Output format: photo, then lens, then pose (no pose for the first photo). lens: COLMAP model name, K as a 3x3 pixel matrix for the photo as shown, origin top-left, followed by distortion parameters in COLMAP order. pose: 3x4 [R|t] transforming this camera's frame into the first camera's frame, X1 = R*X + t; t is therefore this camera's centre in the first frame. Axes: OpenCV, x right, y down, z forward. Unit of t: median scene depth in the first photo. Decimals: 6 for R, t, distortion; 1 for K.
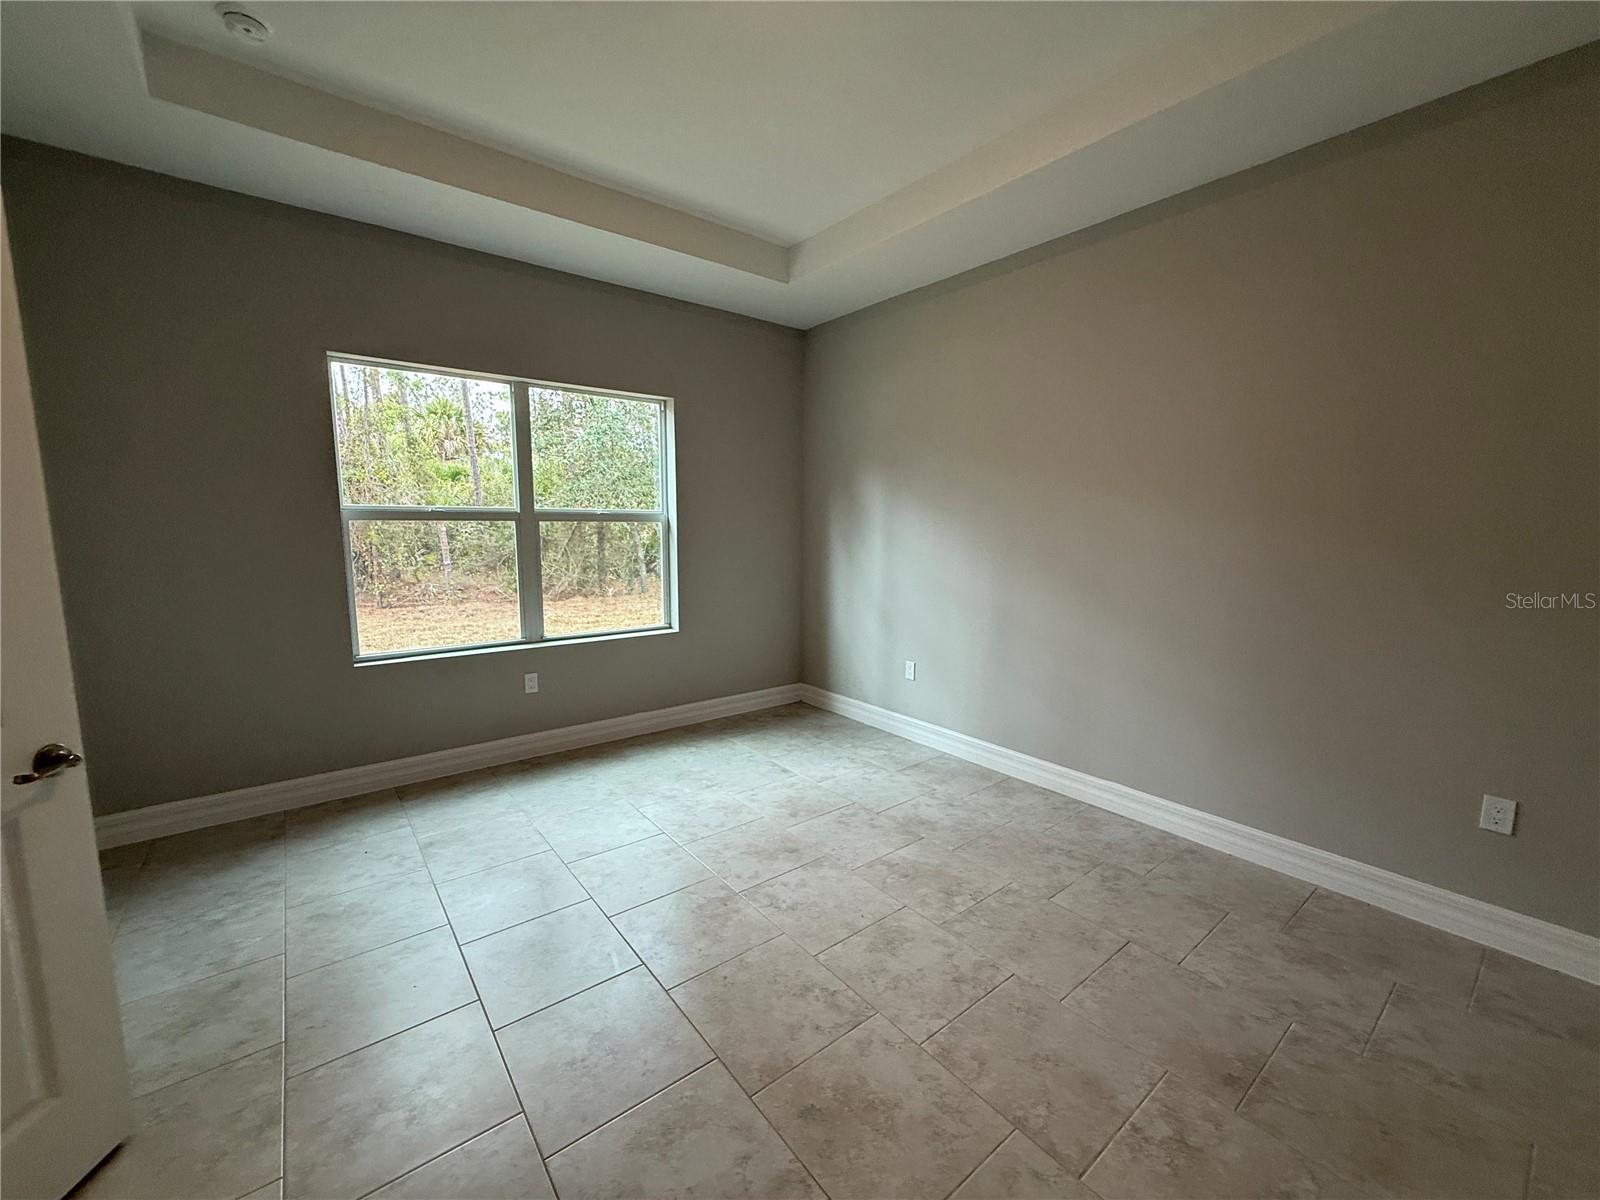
lens RADIAL K [[639.7, 0, 794.7], [0, 639.7, 605.2], [0, 0, 1]] dist [-0.000207, 0.000495]
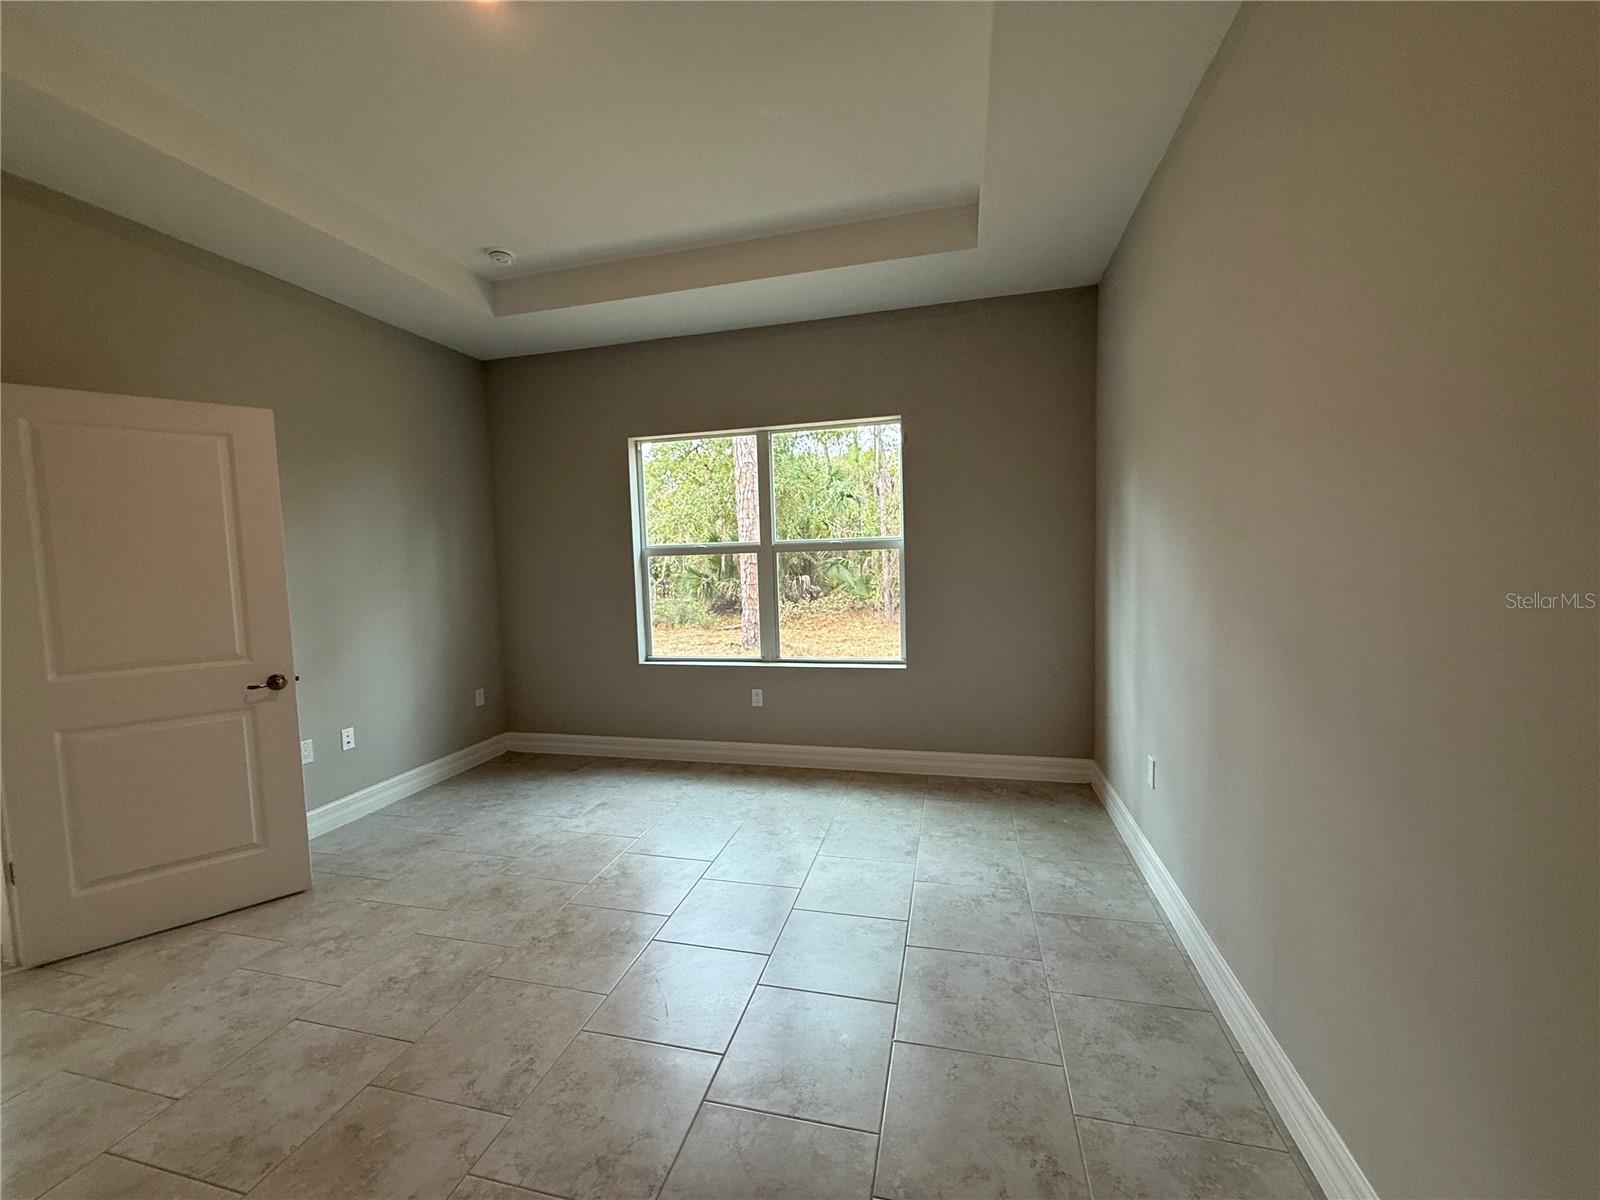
lens RADIAL K [[639.7, 0, 795.6], [0, 639.7, 605.5], [0, 0, 1]] dist [-0.000207, 0.000495]
pose [[0.605849, 0.036514, -0.794741, 0.581069], [-0.069372, 0.997566, -0.007051, -0.039693], [0.792549, 0.059405, 0.606907, 0.420989]]
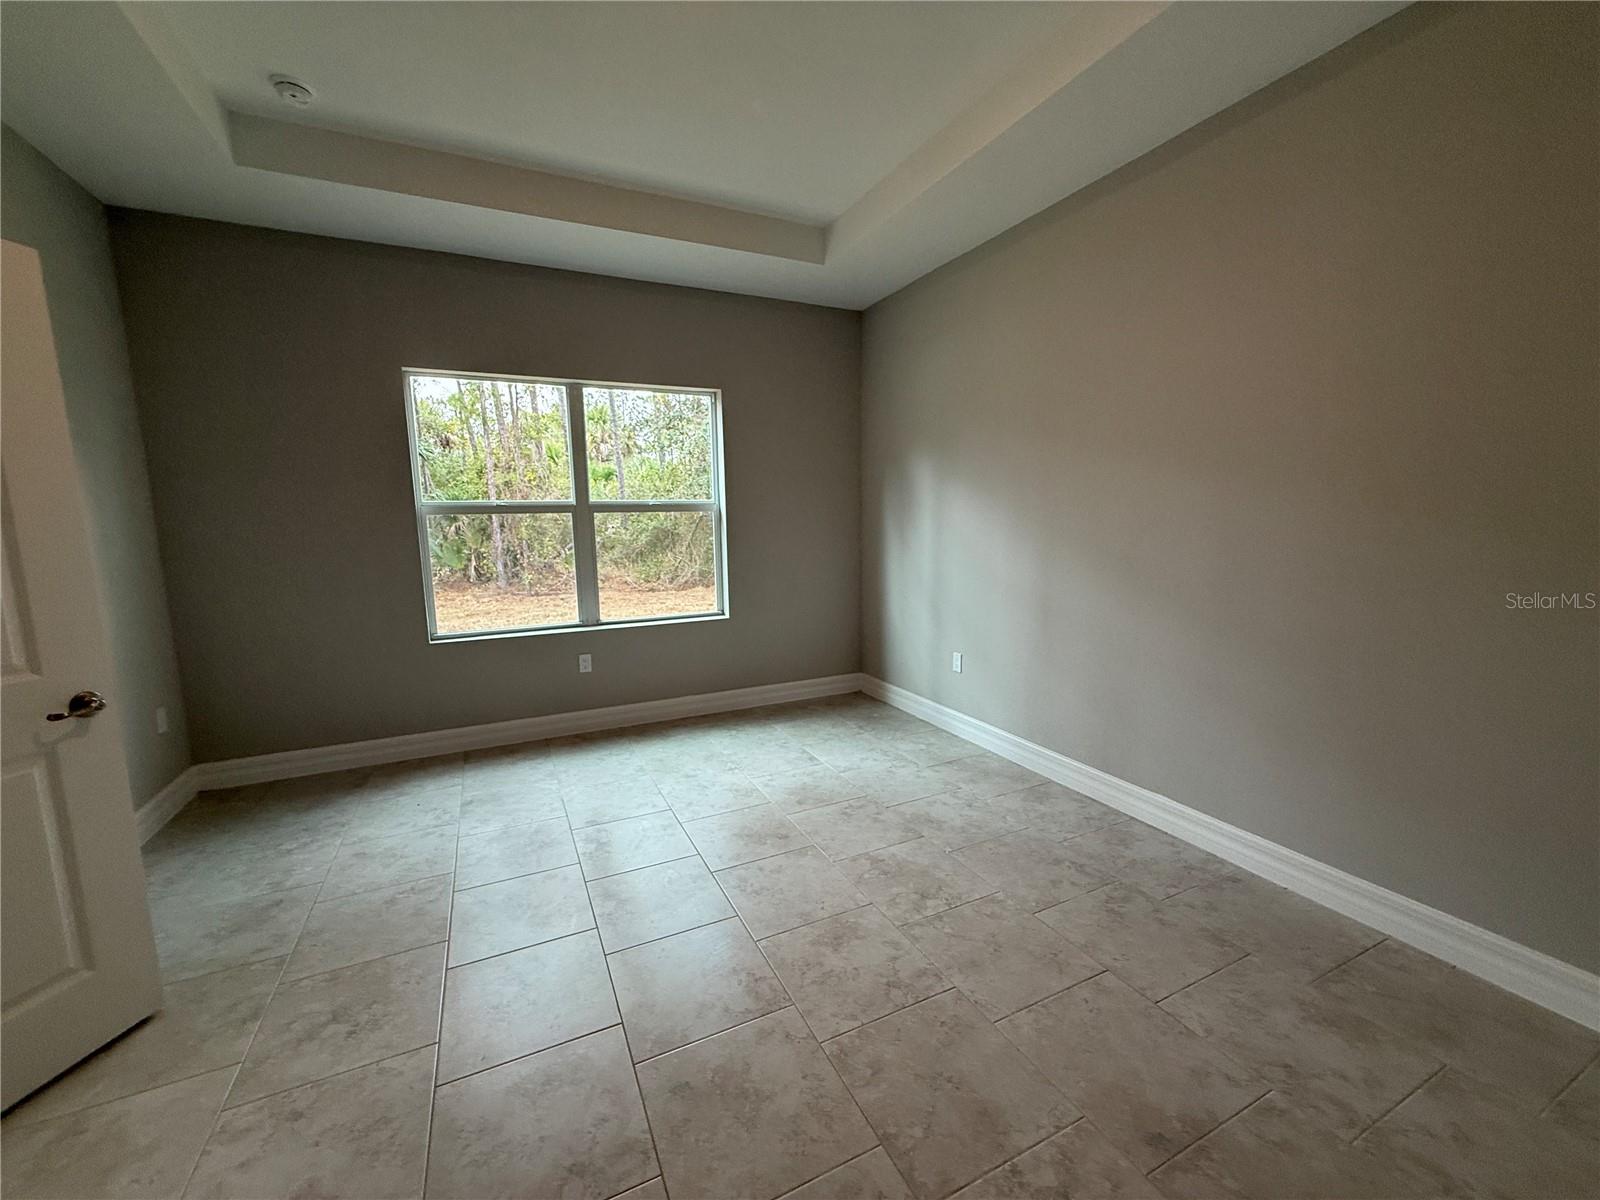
lens RADIAL K [[639.7, 0, 794.9], [0, 639.7, 605.4], [0, 0, 1]] dist [-0.000207, 0.000495]
pose [[0.975206, 0.009737, -0.221084, 0.194844], [-0.006862, 0.999882, 0.013768, 0.008131], [0.221192, -0.011910, 0.975158, 0.031987]]
